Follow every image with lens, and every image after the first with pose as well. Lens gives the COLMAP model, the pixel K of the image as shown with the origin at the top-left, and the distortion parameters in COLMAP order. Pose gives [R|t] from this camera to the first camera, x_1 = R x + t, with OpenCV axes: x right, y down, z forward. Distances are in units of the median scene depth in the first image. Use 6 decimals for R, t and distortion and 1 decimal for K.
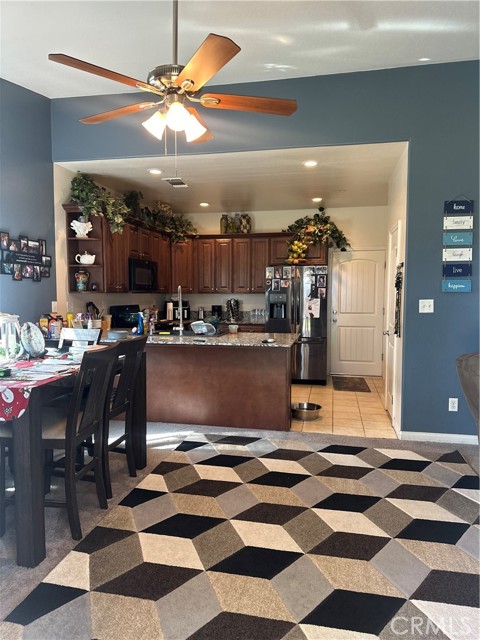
lens RADIAL K [[453.3, 0, 237.2], [0, 453.3, 322.7], [0, 0, 1]] dist [0.014451, -0.027524]
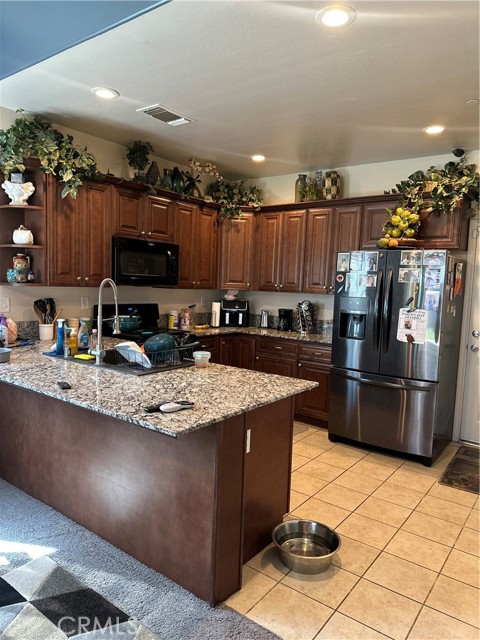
lens RADIAL K [[453.3, 0, 242.3], [0, 453.3, 318.0], [0, 0, 1]] dist [0.014451, -0.027524]
pose [[0.907009, 0.063271, -0.416330, 0.201109], [-0.060616, 0.997969, 0.019608, -0.038483], [0.416725, 0.007451, 0.909002, 0.391343]]
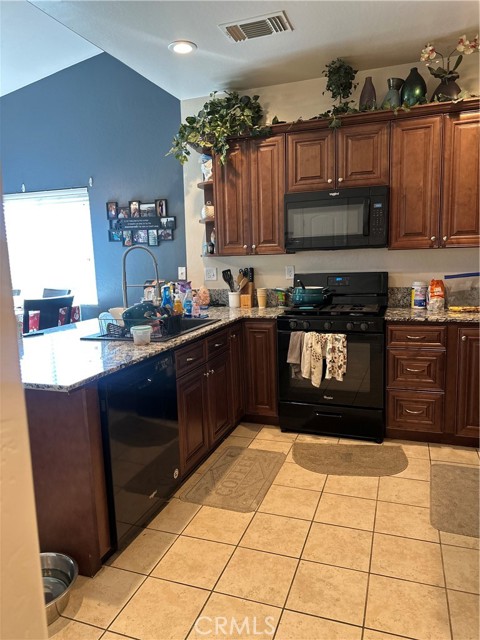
lens RADIAL K [[453.3, 0, 240.9], [0, 453.3, 321.5], [0, 0, 1]] dist [0.014451, -0.027524]
pose [[-0.140006, 0.145717, -0.979370, 0.328156], [-0.033980, 0.987822, 0.151832, -0.056900], [0.989567, 0.054536, -0.133349, 0.884341]]
